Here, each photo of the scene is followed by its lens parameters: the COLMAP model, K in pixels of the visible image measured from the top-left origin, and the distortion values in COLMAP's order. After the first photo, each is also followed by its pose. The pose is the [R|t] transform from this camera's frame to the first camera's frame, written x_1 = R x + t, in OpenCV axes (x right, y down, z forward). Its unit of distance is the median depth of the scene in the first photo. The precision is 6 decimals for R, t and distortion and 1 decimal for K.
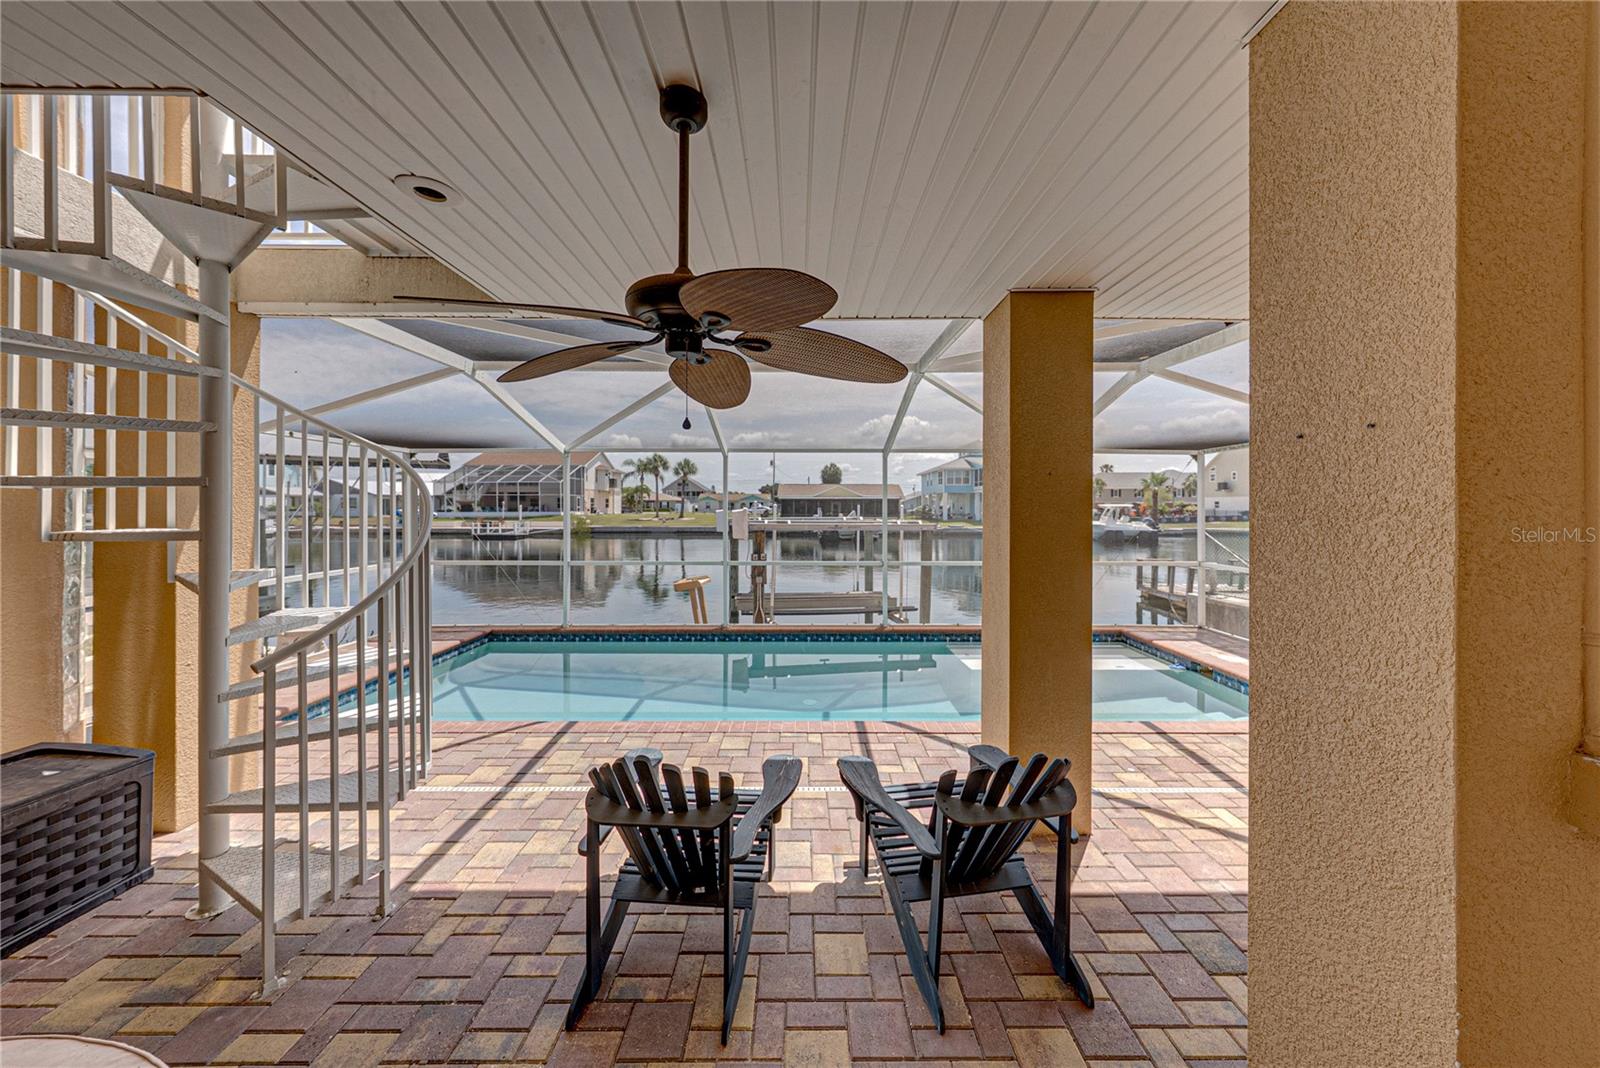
lens RADIAL K [[561.6, 0, 795.5], [0, 561.6, 531.2], [0, 0, 1]] dist [-0.000167, -0.000075]
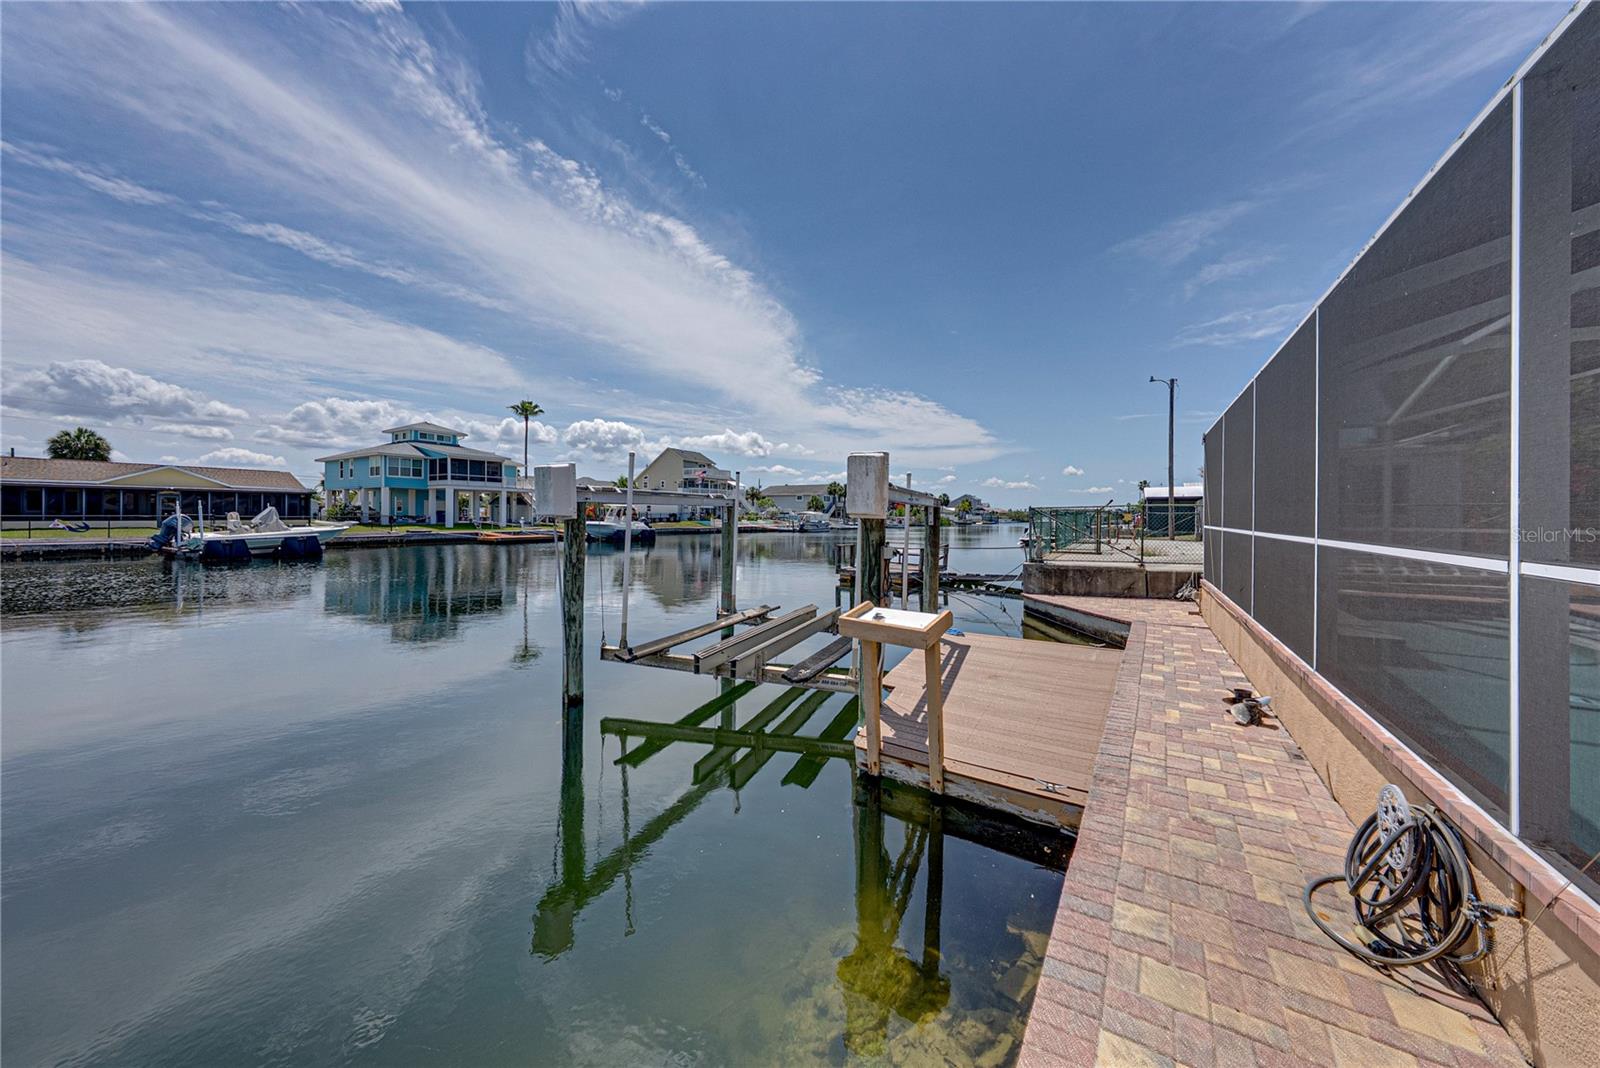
lens RADIAL K [[561.6, 0, 810.0], [0, 561.6, 536.7], [0, 0, 1]] dist [-0.000167, -0.000075]
pose [[0.495708, -0.031203, 0.867929, -0.095269], [0.035625, 0.999244, 0.015577, 0.004627], [-0.867758, 0.023198, 0.496445, 0.154946]]
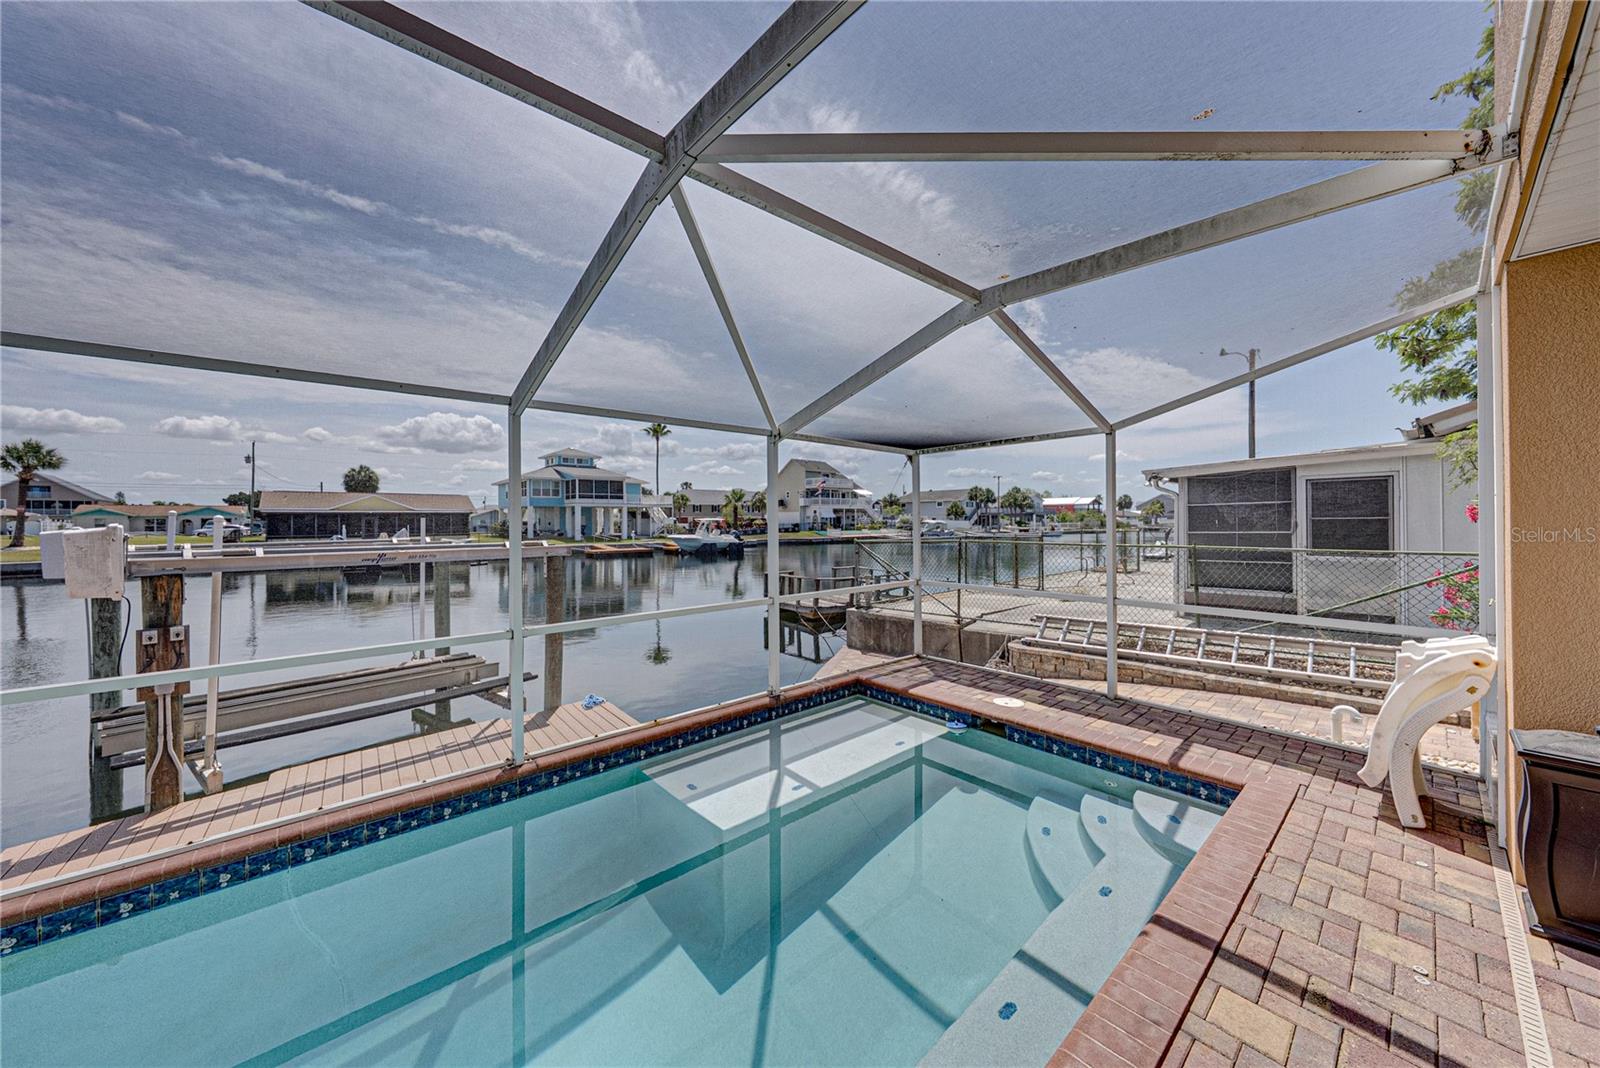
lens RADIAL K [[561.6, 0, 817.7], [0, 561.6, 554.2], [0, 0, 1]] dist [-0.000167, -0.000075]
pose [[0.736310, -0.046243, 0.675062, 0.007305], [0.038045, 0.998913, 0.026930, -0.000991], [-0.675573, 0.005854, 0.737269, 0.068135]]
